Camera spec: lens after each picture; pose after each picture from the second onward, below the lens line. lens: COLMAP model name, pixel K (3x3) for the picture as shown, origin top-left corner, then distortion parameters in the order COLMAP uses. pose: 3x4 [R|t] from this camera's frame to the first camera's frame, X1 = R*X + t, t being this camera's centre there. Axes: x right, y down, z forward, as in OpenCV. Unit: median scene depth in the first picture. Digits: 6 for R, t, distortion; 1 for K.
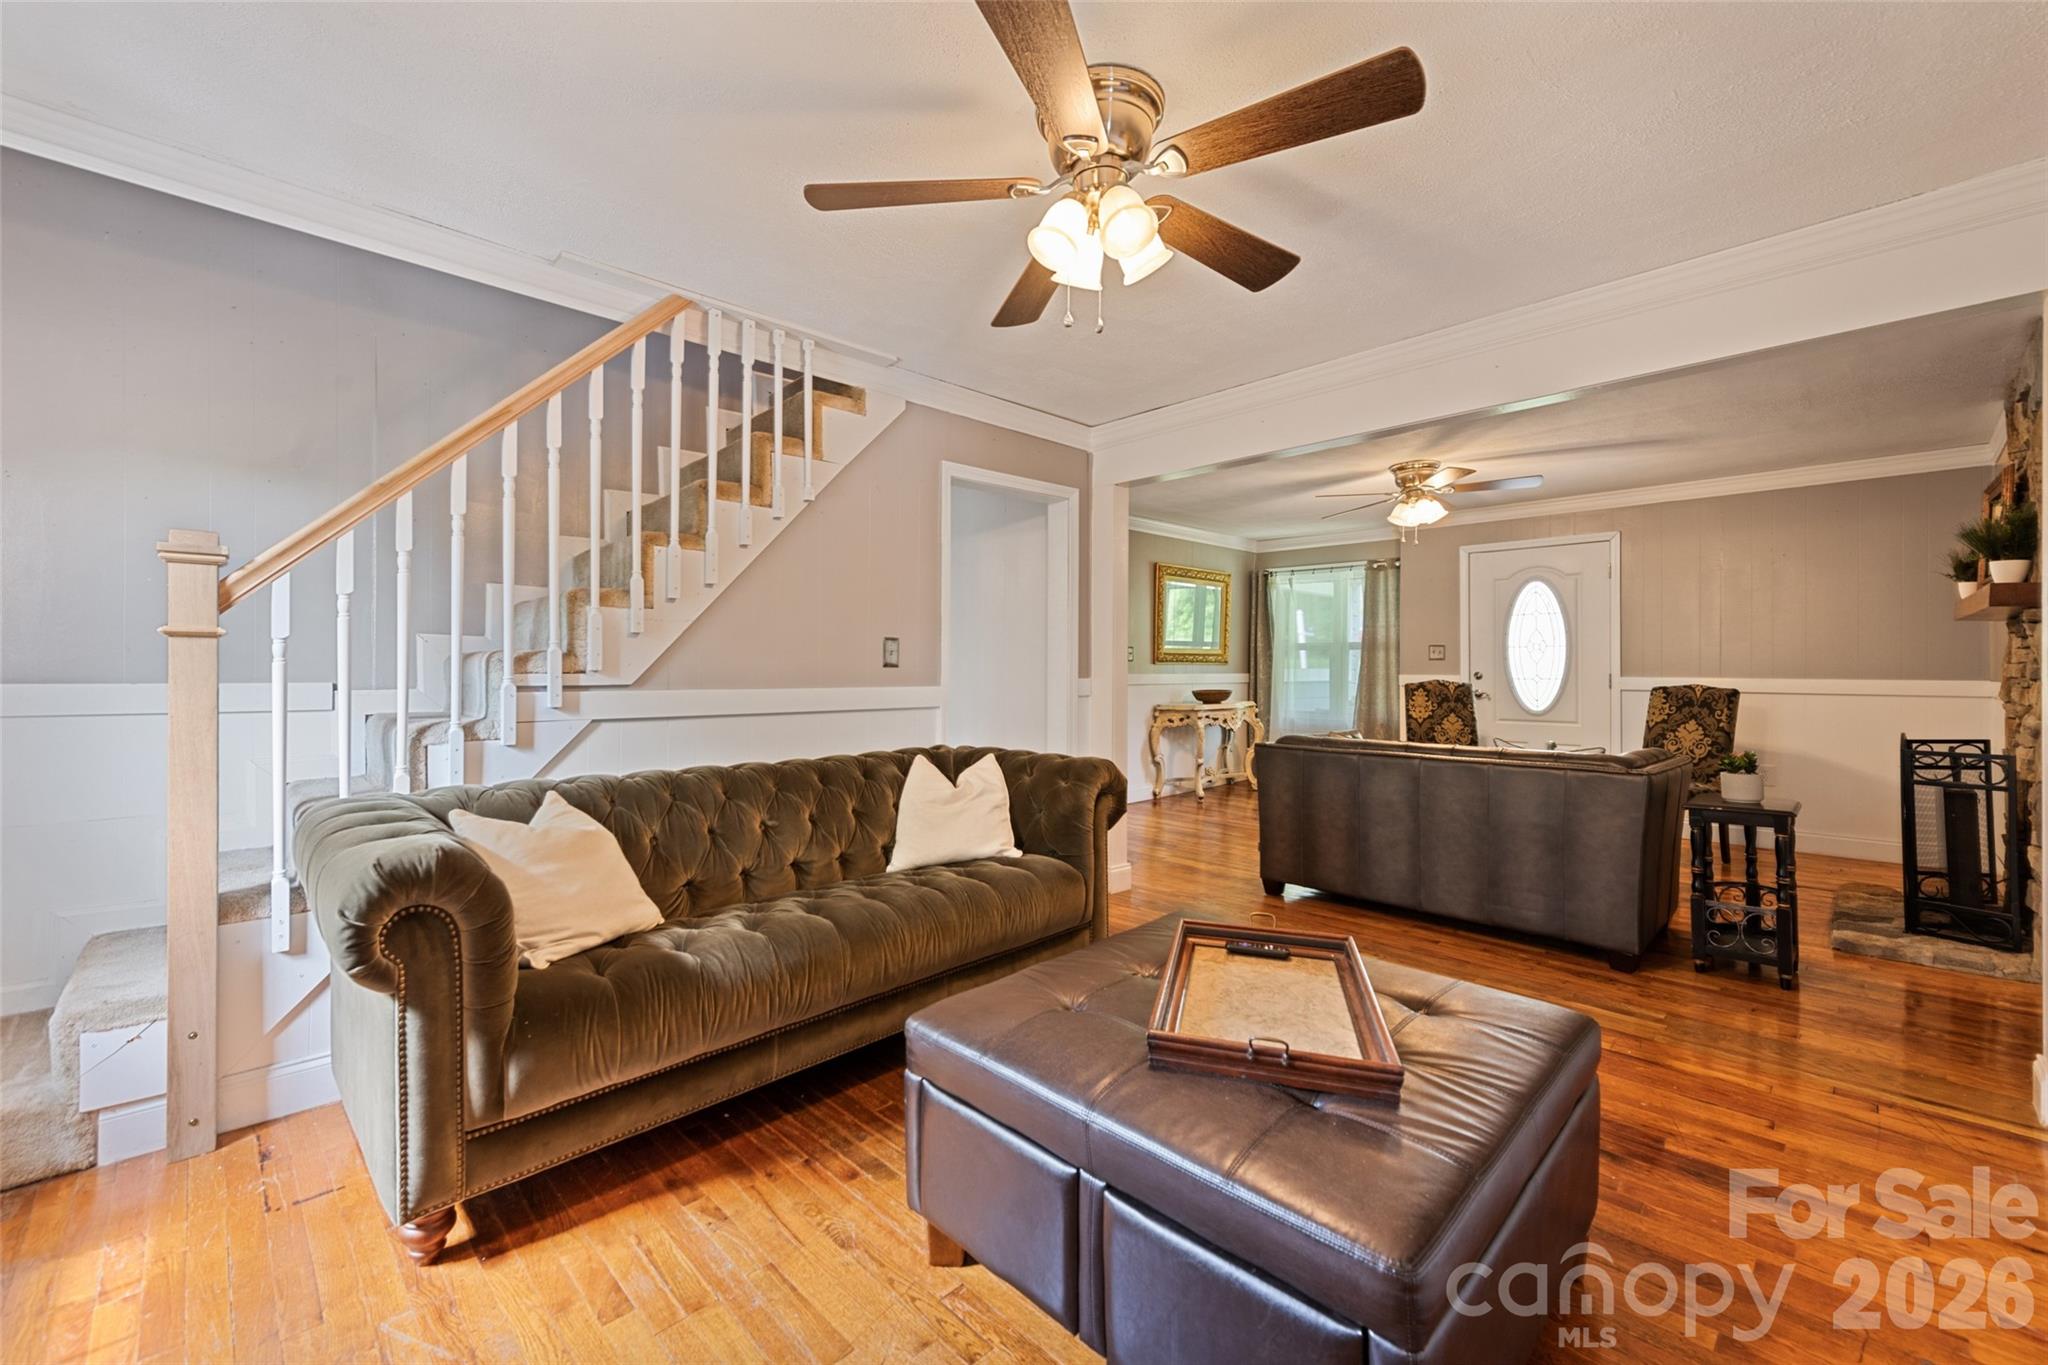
lens RADIAL K [[820.4, 0, 1023.0], [0, 820.4, 672.6], [0, 0, 1]] dist [-0.000139, -0.000296]
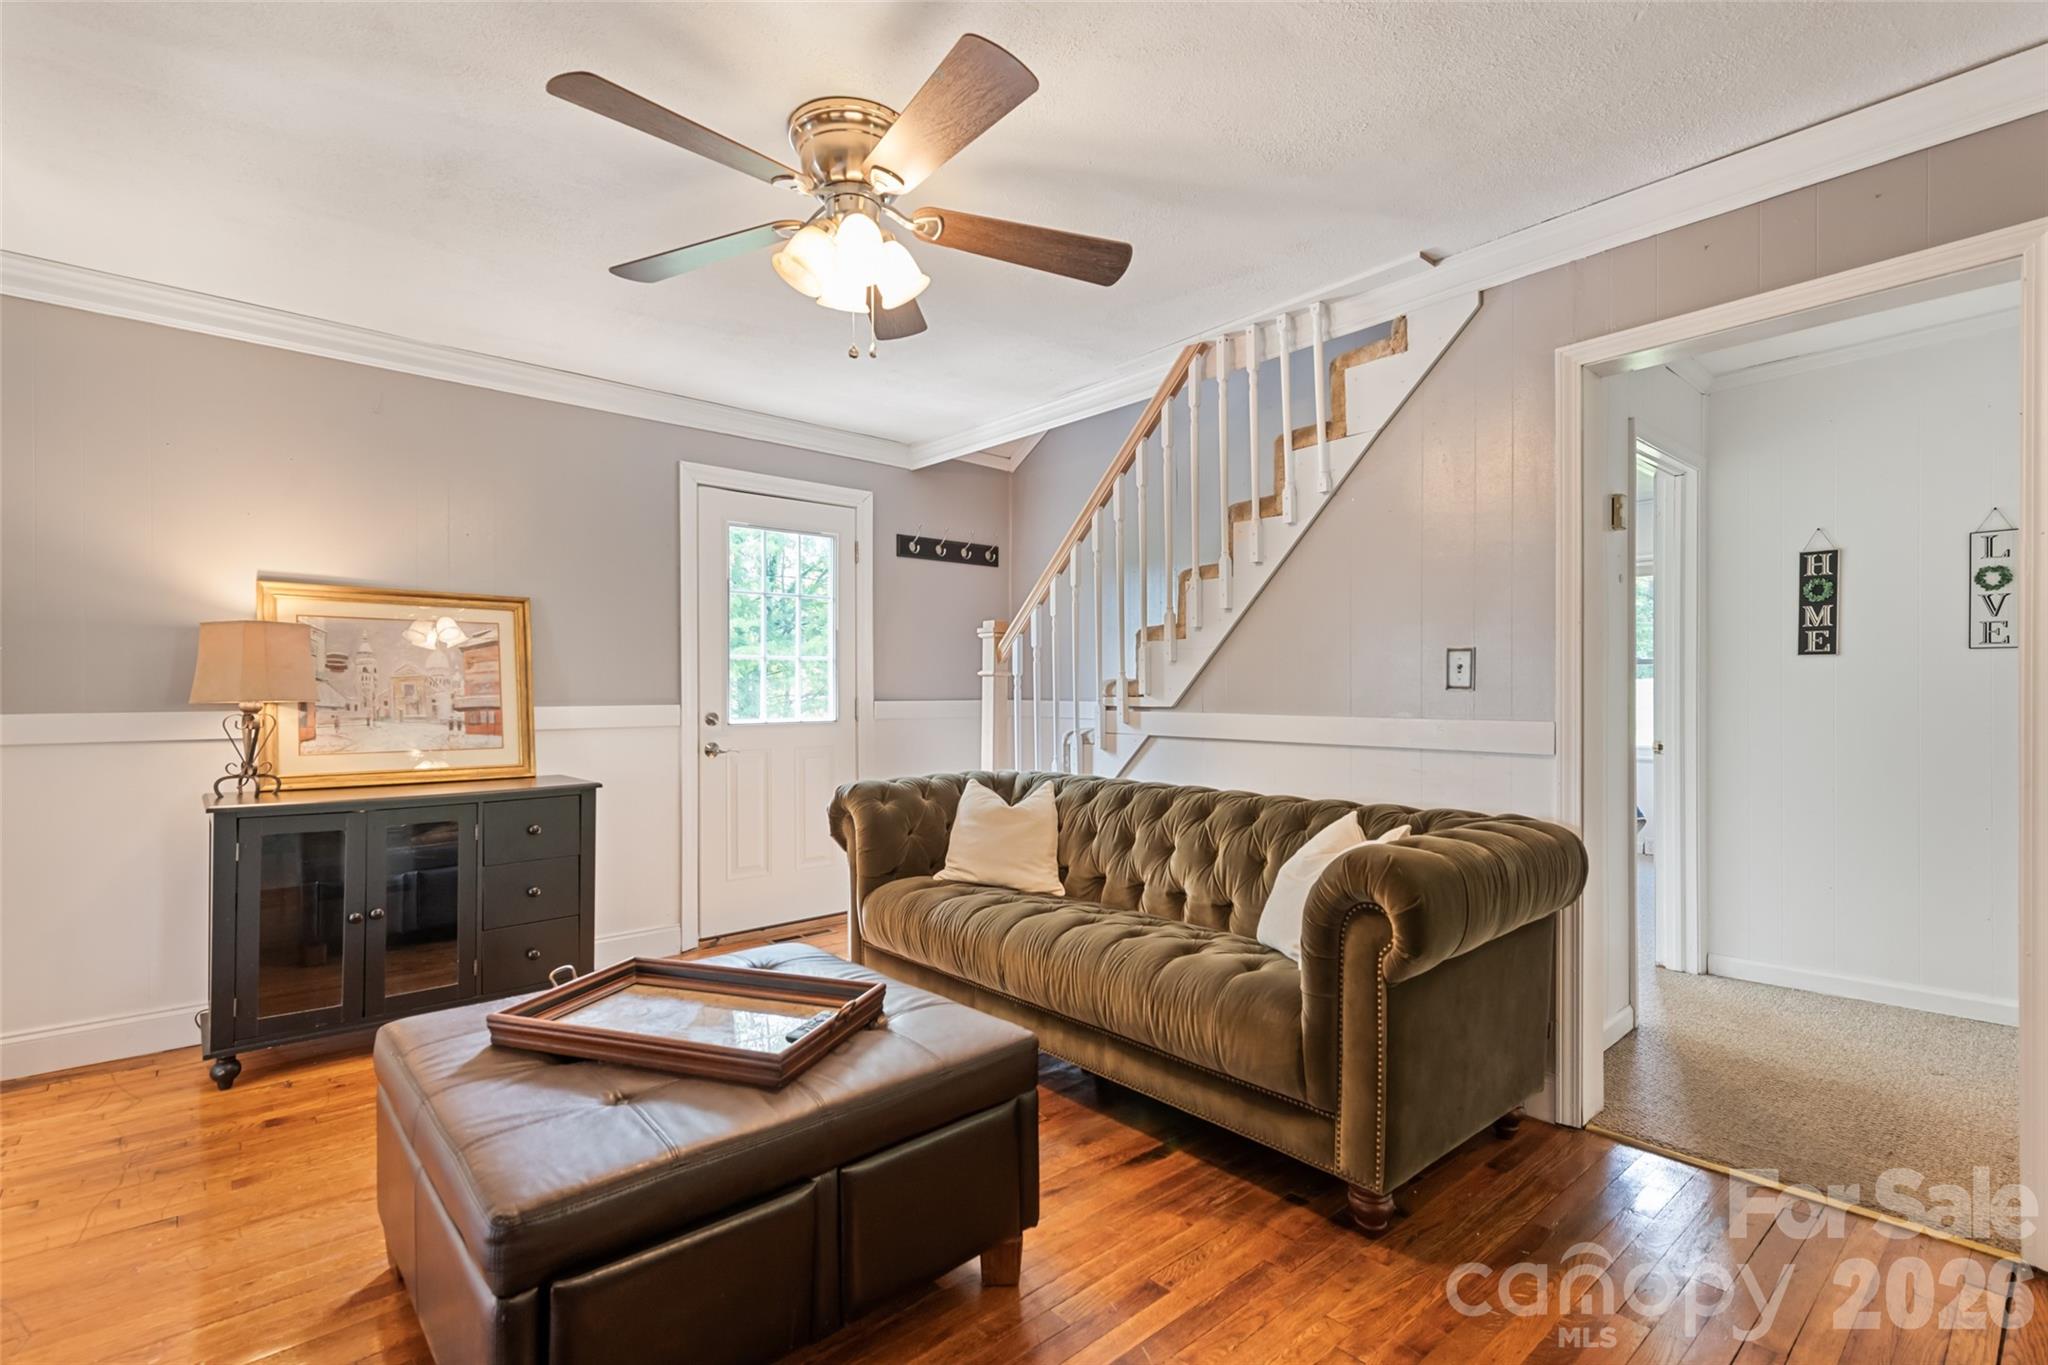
lens RADIAL K [[950.9, 0, 1018.4], [0, 950.9, 698.9], [0, 0, 1]] dist [0.004375, -0.000375]
pose [[-0.041367, 0.003271, -0.999139, 0.987422], [0.004690, 0.999984, 0.003080, -0.001453], [0.999133, -0.004559, -0.041382, 0.995913]]
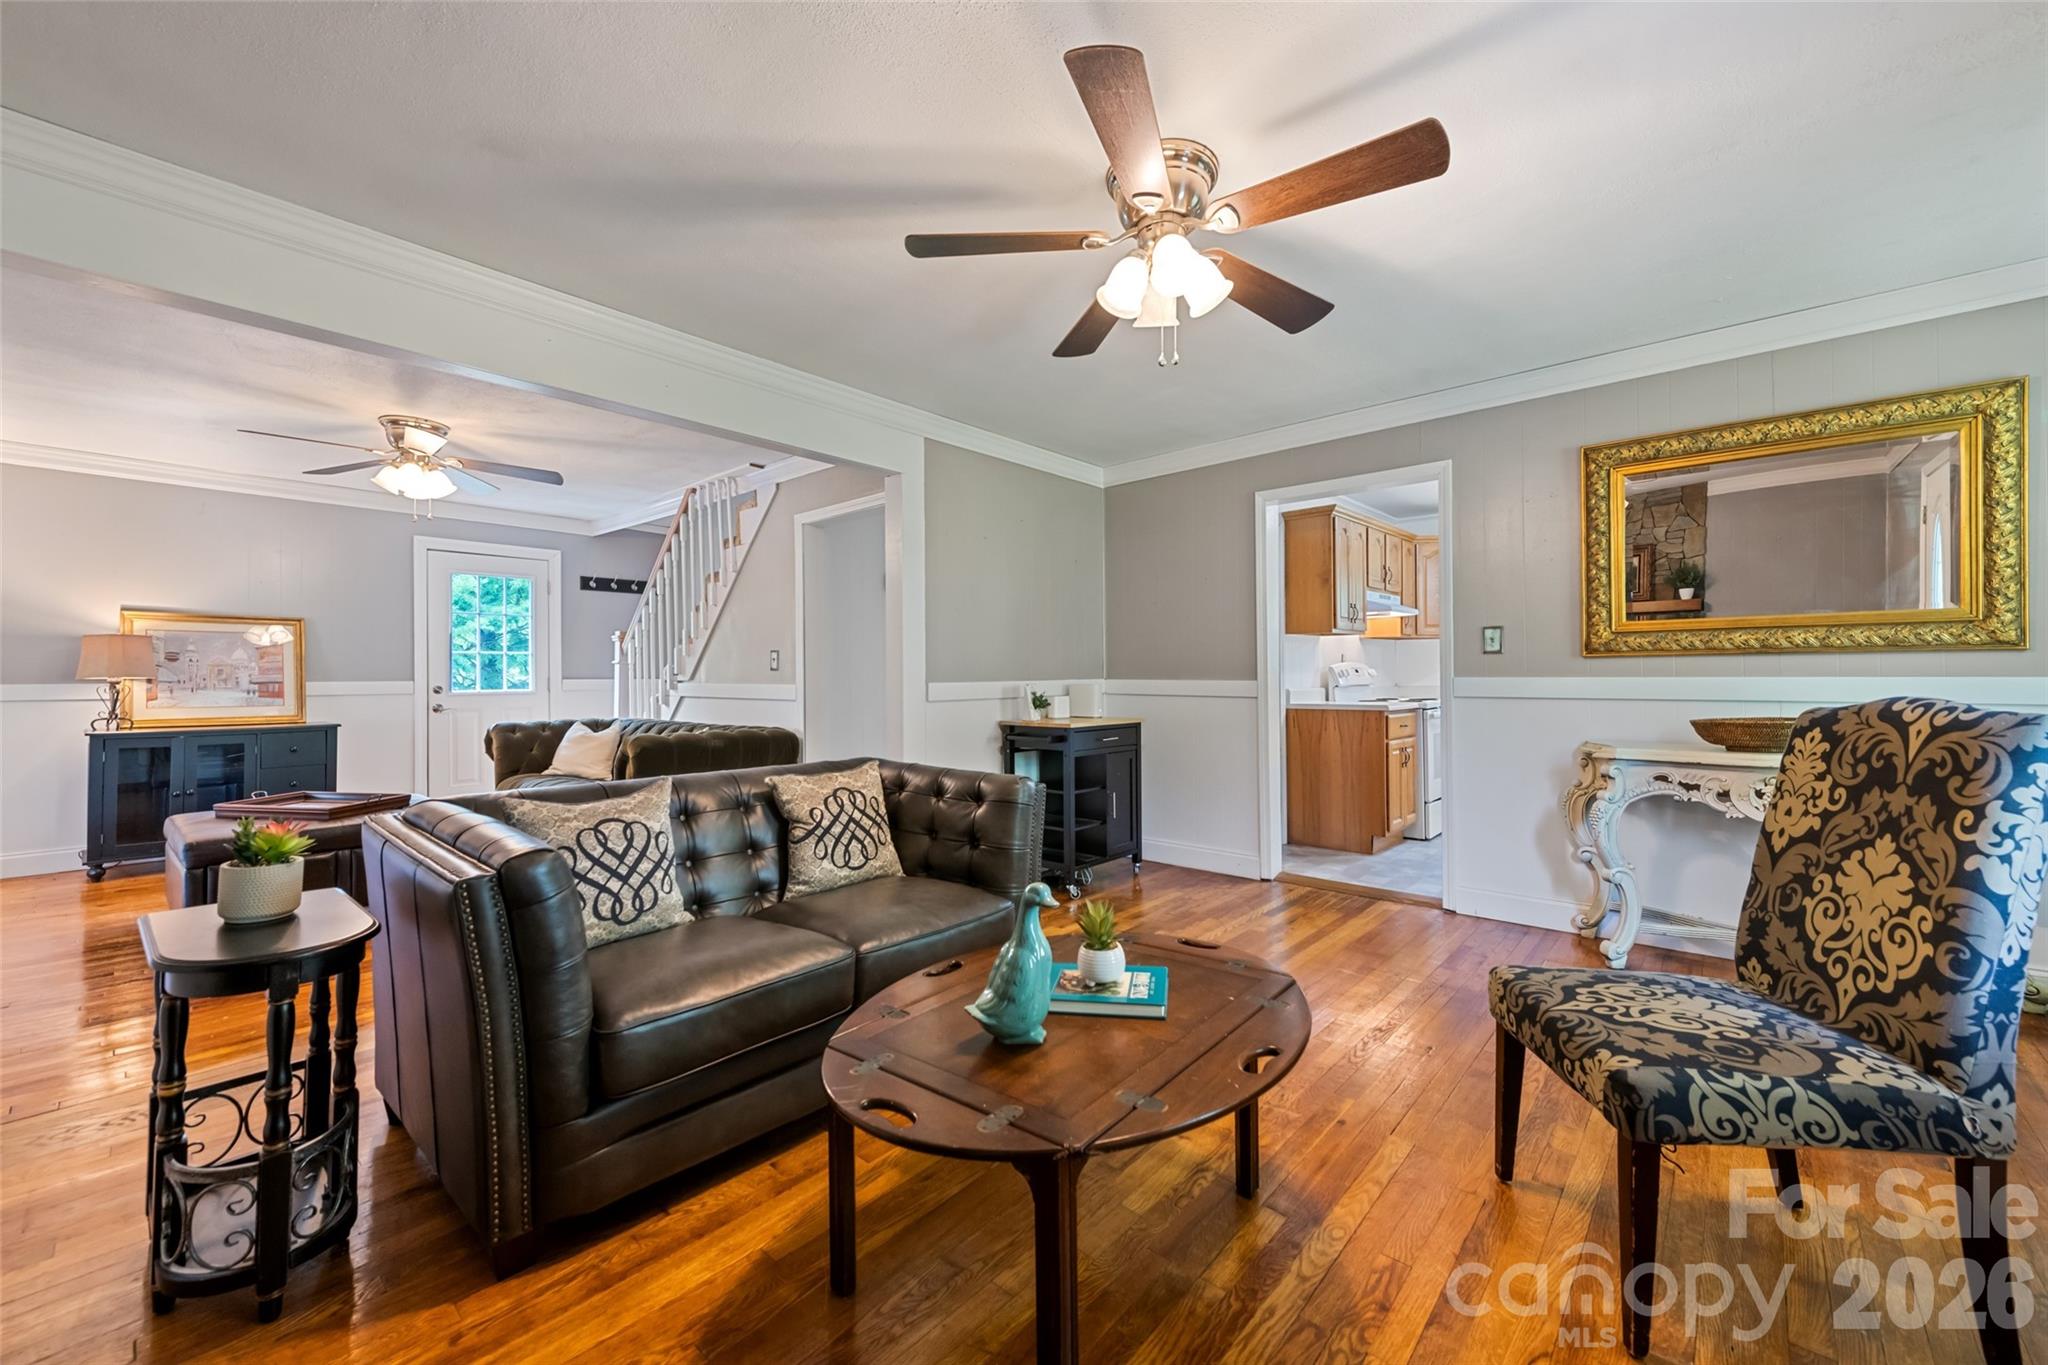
lens RADIAL K [[820.4, 0, 1029.7], [0, 820.4, 673.2], [0, 0, 1]] dist [-0.000139, -0.000296]
pose [[0.099344, -0.007701, -0.995023, 1.226933], [0.008007, 0.999944, -0.006940, 0.003883], [0.995021, -0.007277, 0.099400, 1.226292]]
